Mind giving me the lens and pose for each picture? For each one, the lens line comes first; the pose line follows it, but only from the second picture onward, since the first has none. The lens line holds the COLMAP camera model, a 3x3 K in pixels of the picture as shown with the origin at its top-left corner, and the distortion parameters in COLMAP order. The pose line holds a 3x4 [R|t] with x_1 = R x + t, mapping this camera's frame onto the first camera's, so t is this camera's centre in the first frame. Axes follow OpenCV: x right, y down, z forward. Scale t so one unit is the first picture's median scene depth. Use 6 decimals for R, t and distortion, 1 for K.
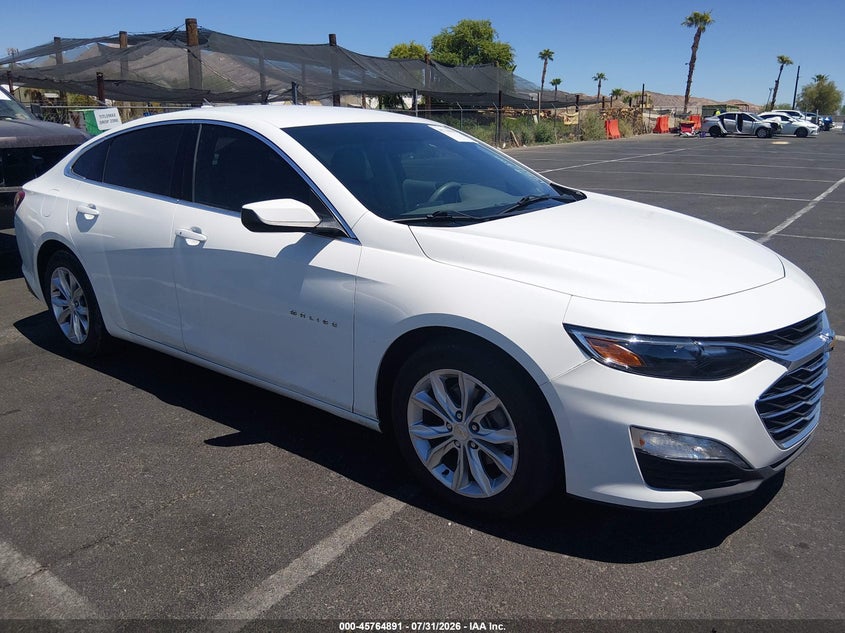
lens RADIAL K [[622.4, 0, 423.1], [0, 622.4, 317.3], [0, 0, 1]] dist [0.034037, -0.037843]
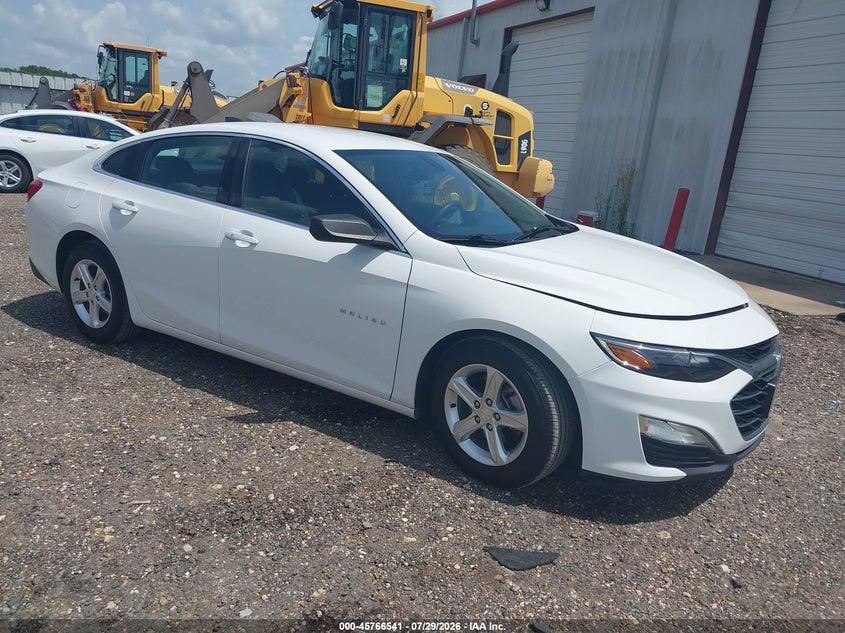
lens RADIAL K [[622.4, 0, 421.5], [0, 622.4, 316.7], [0, 0, 1]] dist [0.034037, -0.037843]
pose [[0.992469, 0.060533, 0.106497, -0.217161], [-0.058054, 0.997969, -0.026227, 0.027958], [-0.107869, 0.019847, 0.993967, -0.191019]]
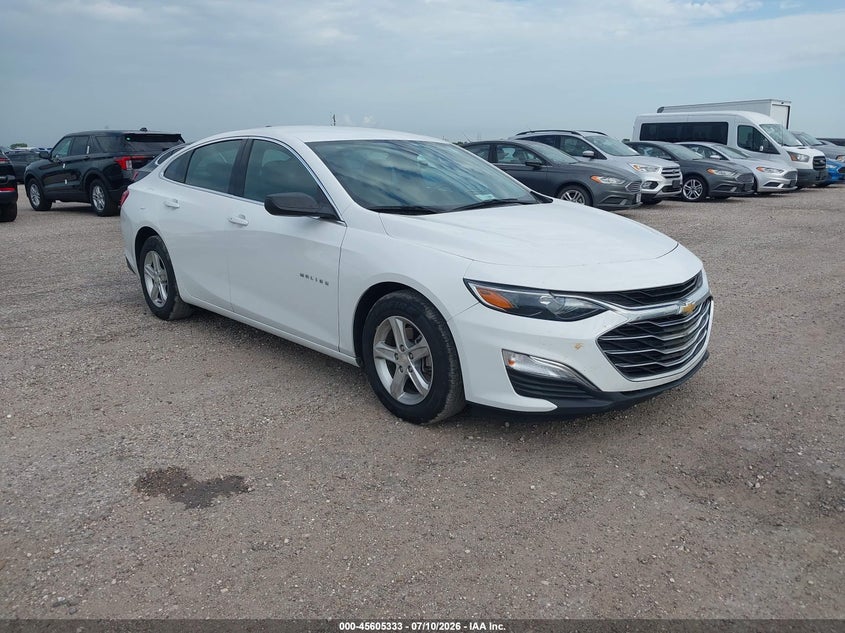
lens RADIAL K [[622.4, 0, 425.4], [0, 622.4, 319.8], [0, 0, 1]] dist [0.034037, -0.037843]
pose [[0.990406, 0.046869, -0.129994, 0.285819], [-0.050159, 0.998496, -0.022153, 0.122847], [0.128760, 0.028461, 0.991267, -0.373761]]
